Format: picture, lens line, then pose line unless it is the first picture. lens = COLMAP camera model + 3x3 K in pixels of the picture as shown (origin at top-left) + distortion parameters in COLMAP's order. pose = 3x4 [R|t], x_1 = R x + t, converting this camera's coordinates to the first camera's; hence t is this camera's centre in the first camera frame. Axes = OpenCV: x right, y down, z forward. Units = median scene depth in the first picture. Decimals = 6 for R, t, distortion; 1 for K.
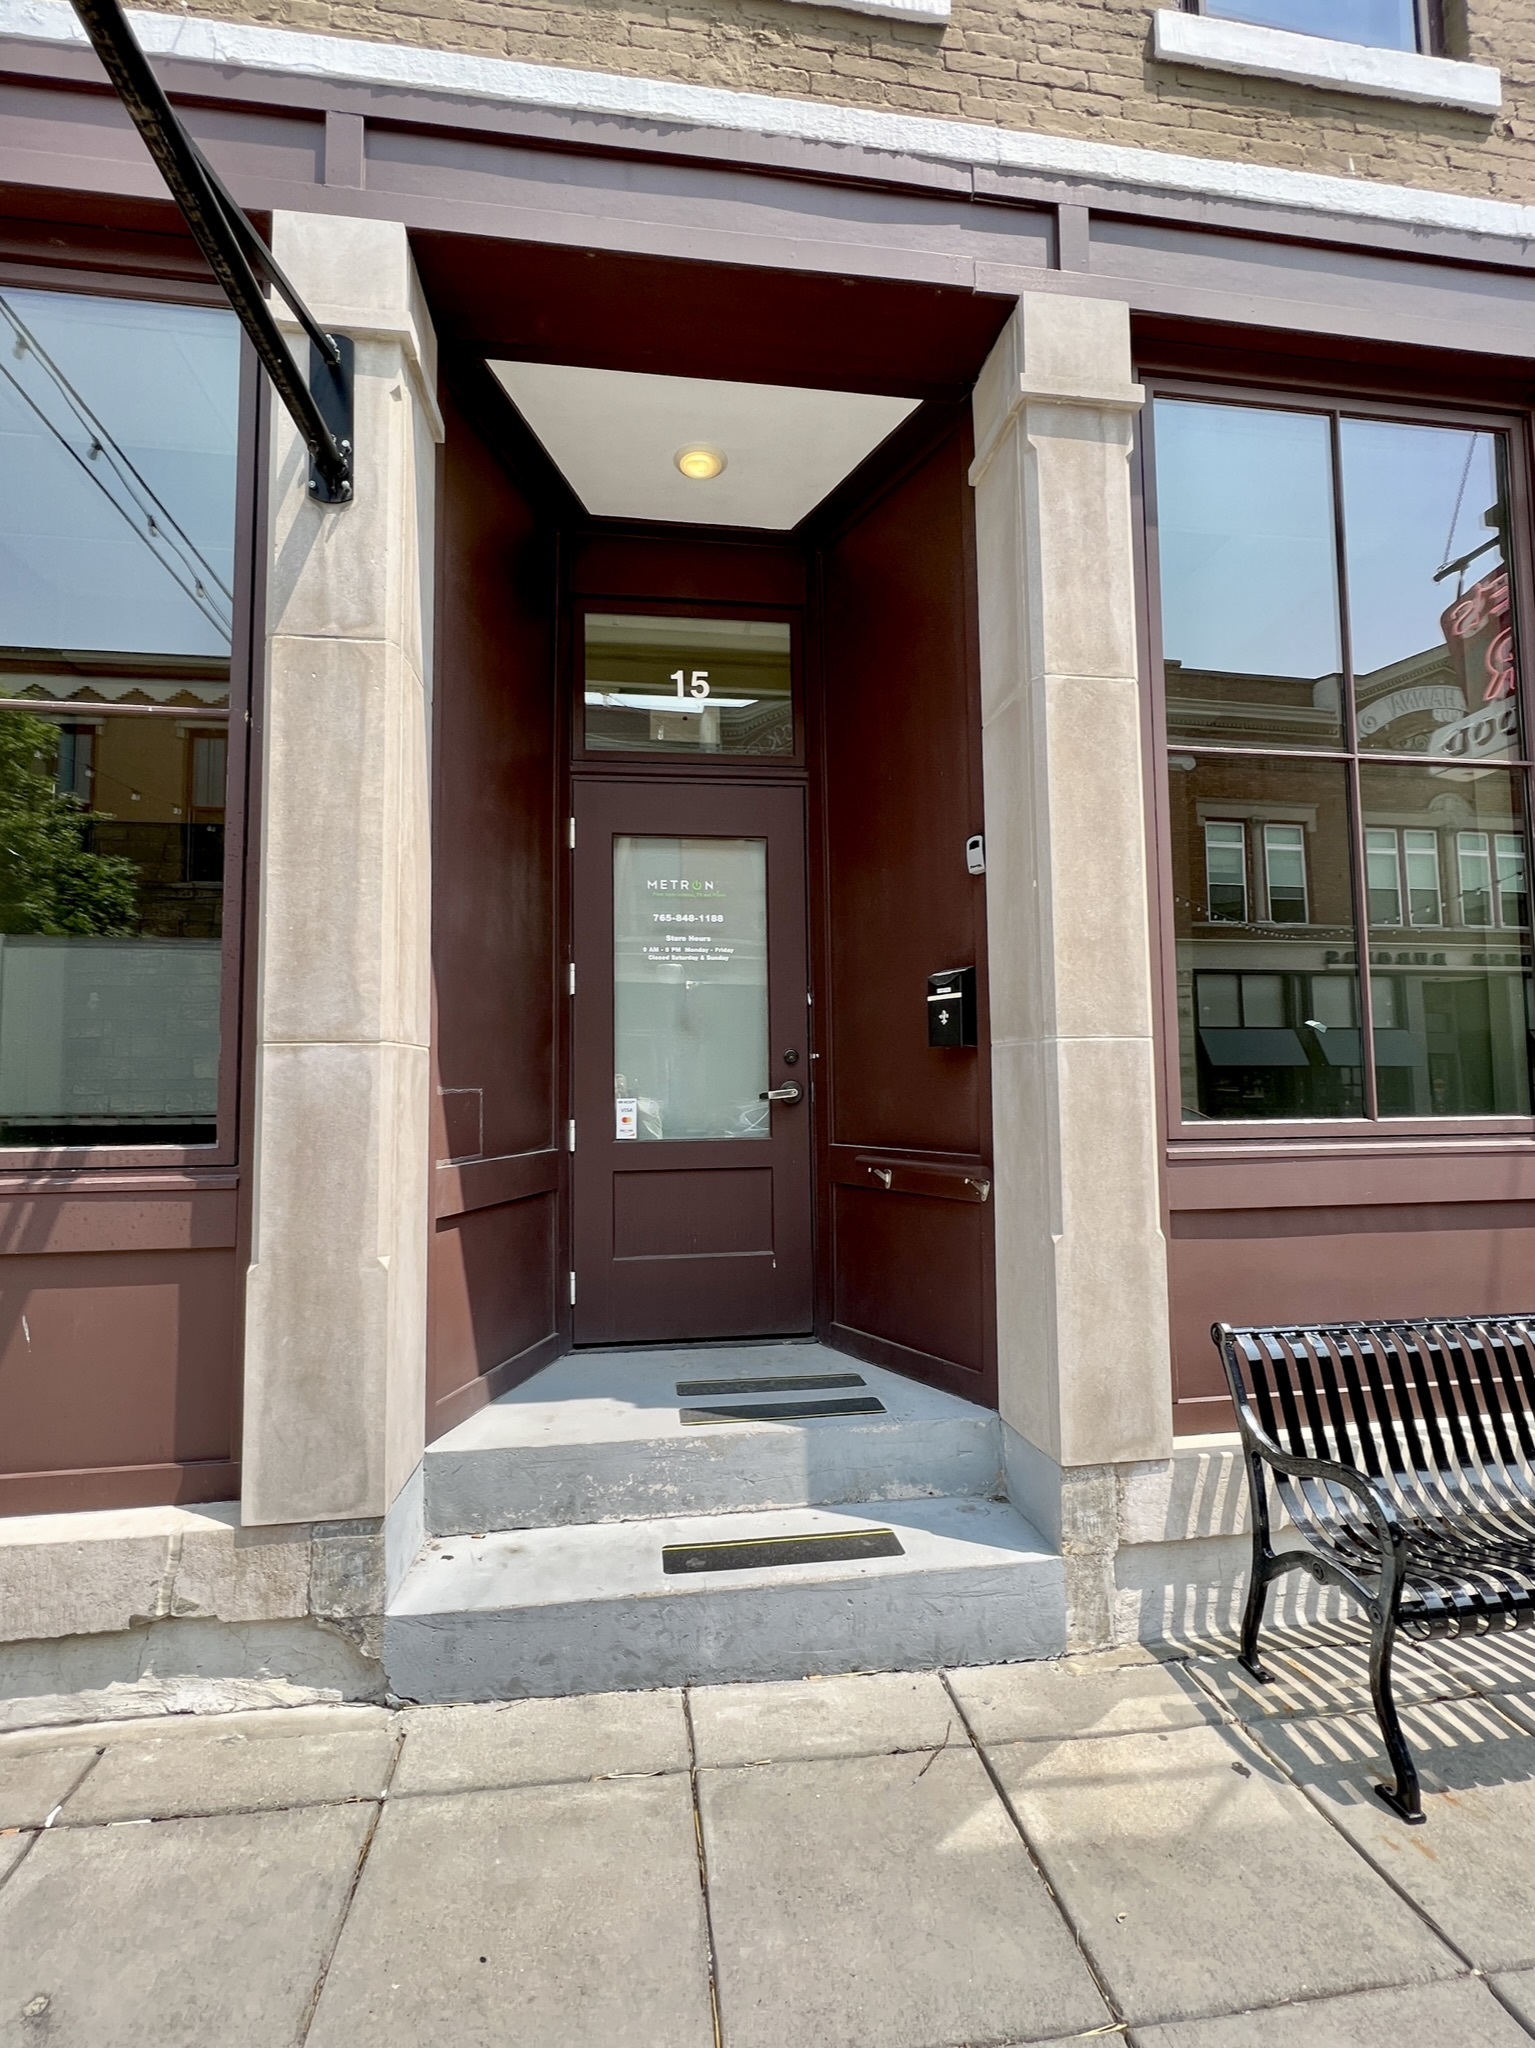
lens RADIAL K [[884.6, 0, 767.5], [0, 884.6, 1024.0], [0, 0, 1]] dist [0.001403, 0.000204]
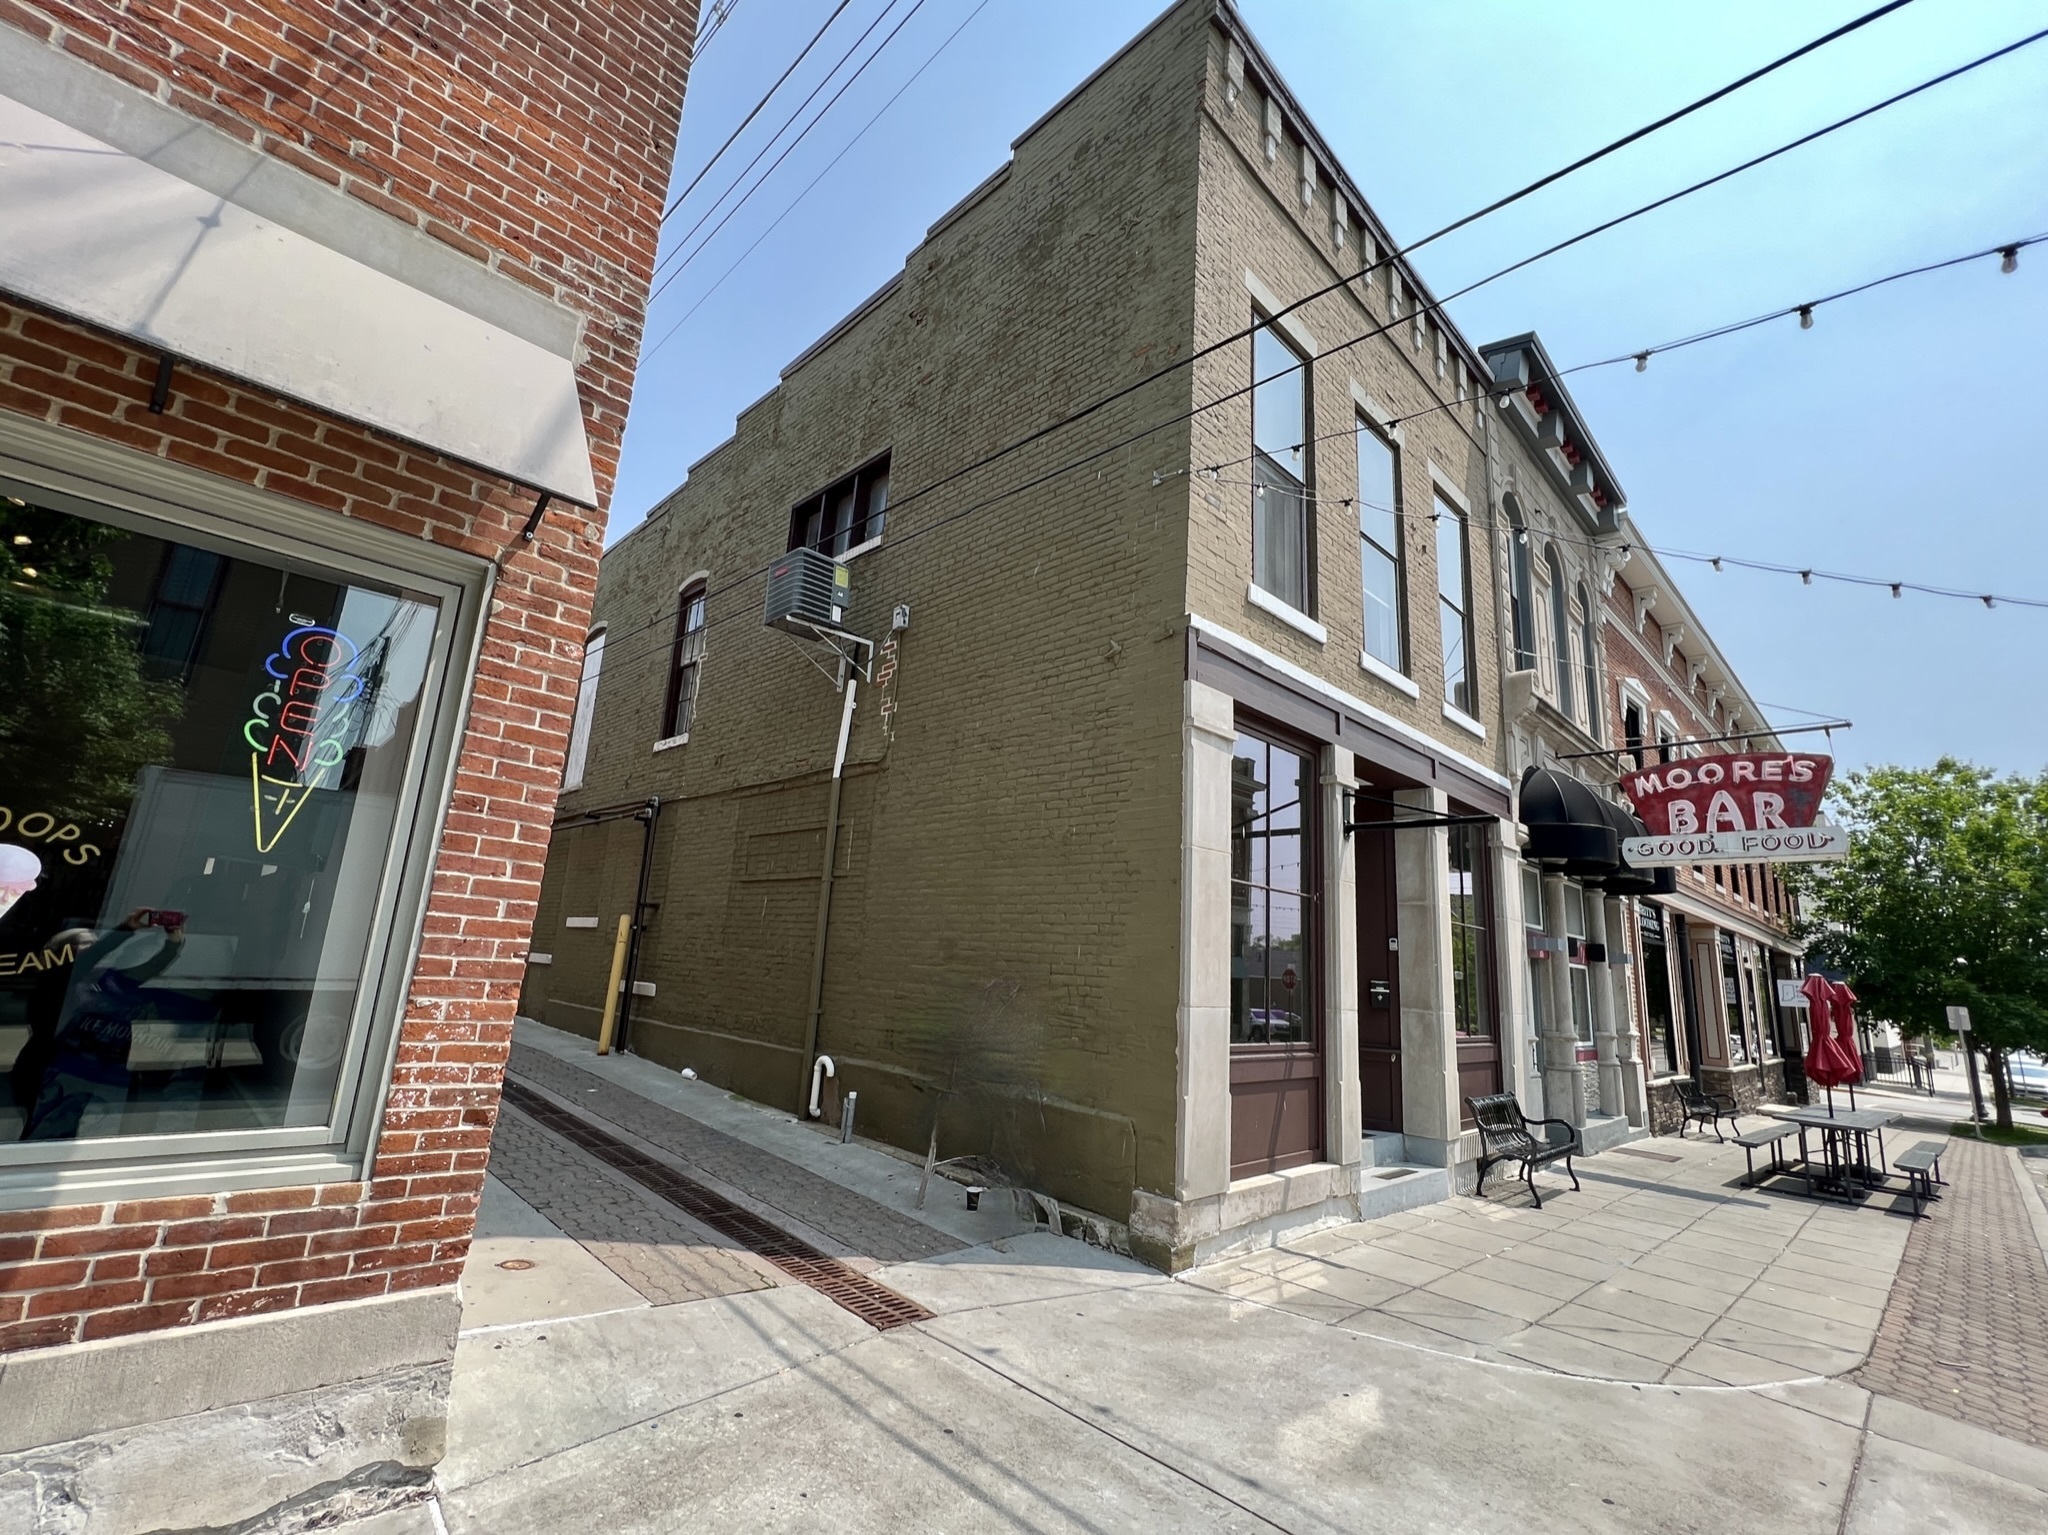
lens RADIAL K [[899.9, 0, 1024.0], [0, 899.9, 767.5], [0, 0, 1]] dist [-0.001426, -0.000028]
pose [[0.798753, 0.186639, 0.571979, -2.974637], [-0.104628, 0.979273, -0.173431, -0.132188], [-0.592492, 0.078683, 0.801724, -0.856360]]
